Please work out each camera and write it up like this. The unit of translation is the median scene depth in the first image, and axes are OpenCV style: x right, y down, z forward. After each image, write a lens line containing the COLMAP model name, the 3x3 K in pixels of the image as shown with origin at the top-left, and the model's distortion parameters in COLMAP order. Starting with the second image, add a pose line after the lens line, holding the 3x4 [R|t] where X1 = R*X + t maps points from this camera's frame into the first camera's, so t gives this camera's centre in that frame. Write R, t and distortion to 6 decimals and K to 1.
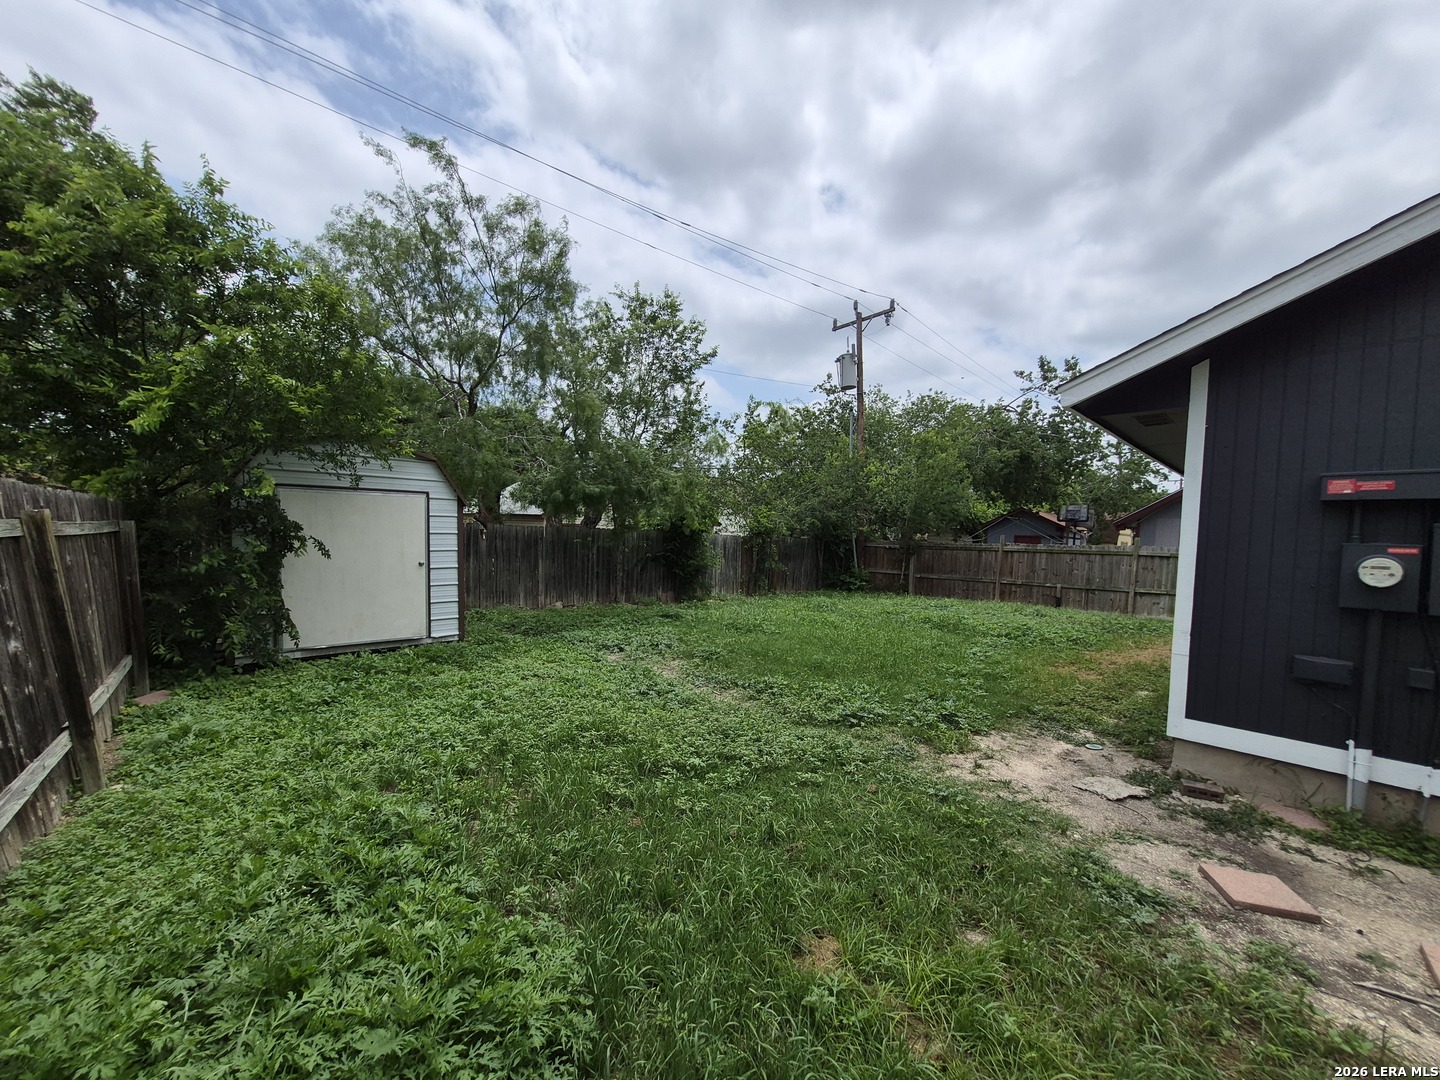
lens RADIAL K [[577.5, 0, 716.0], [0, 577.5, 562.3], [0, 0, 1]] dist [0.000283, 0.000424]
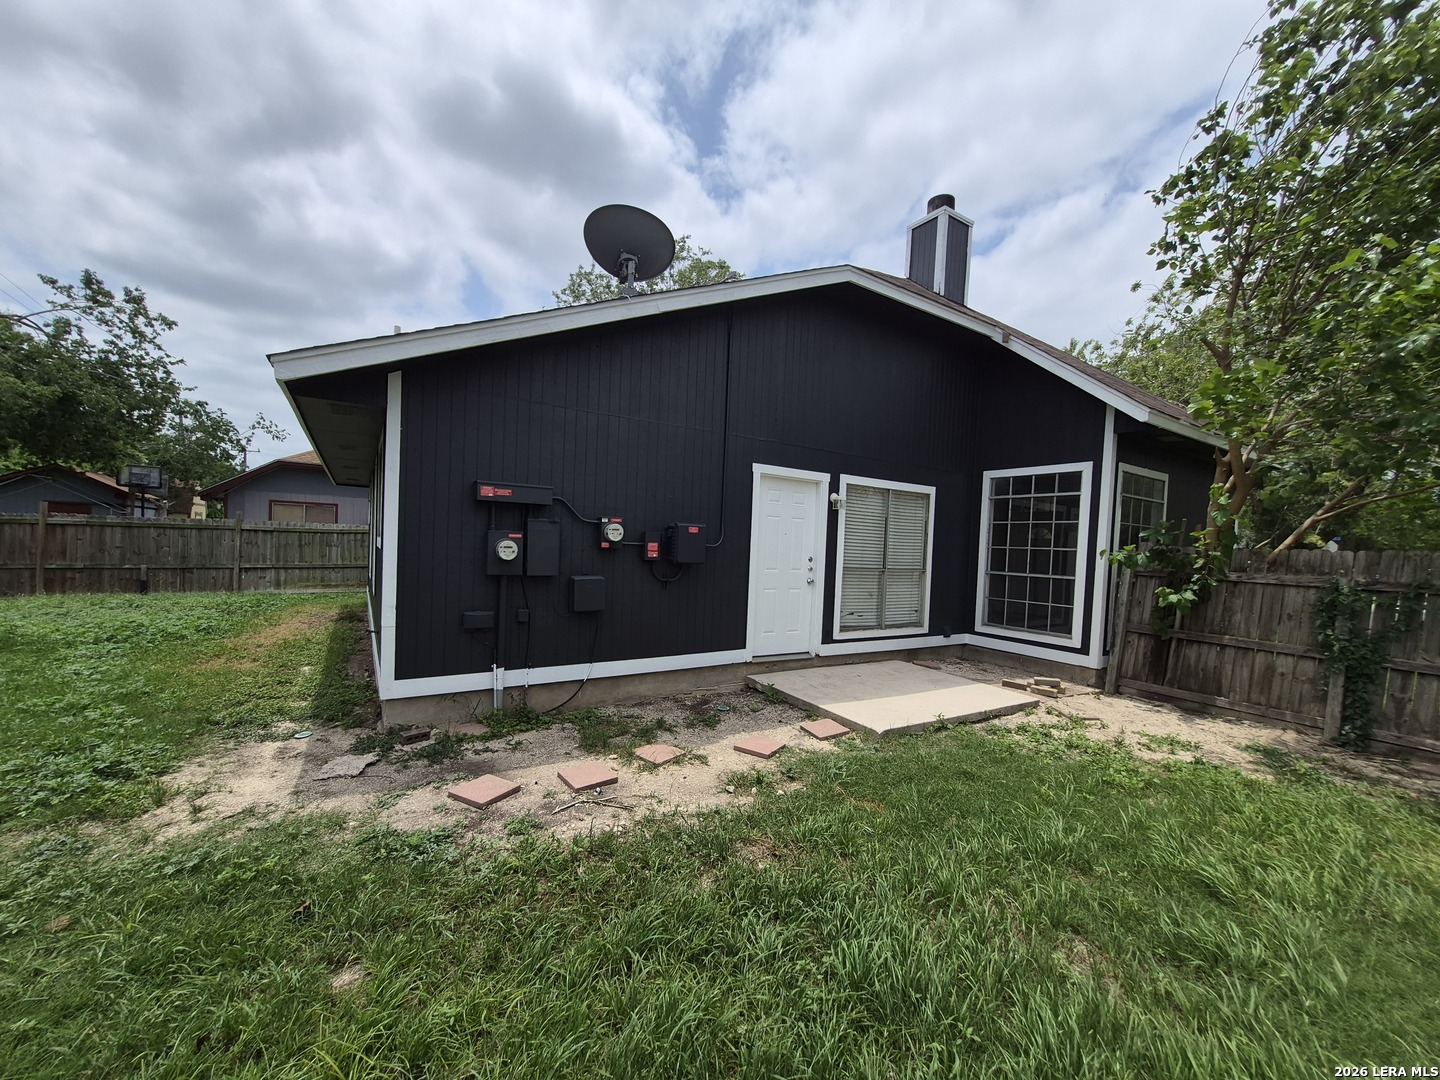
lens RADIAL K [[567.2, 0, 713.5], [0, 567.2, 549.4], [0, 0, 1]] dist [-0.013662, 0.000810]
pose [[0.147994, -0.043207, 0.988044, -0.185829], [0.005187, 0.999065, 0.042911, -0.034680], [-0.988975, -0.001225, 0.148080, 0.185168]]
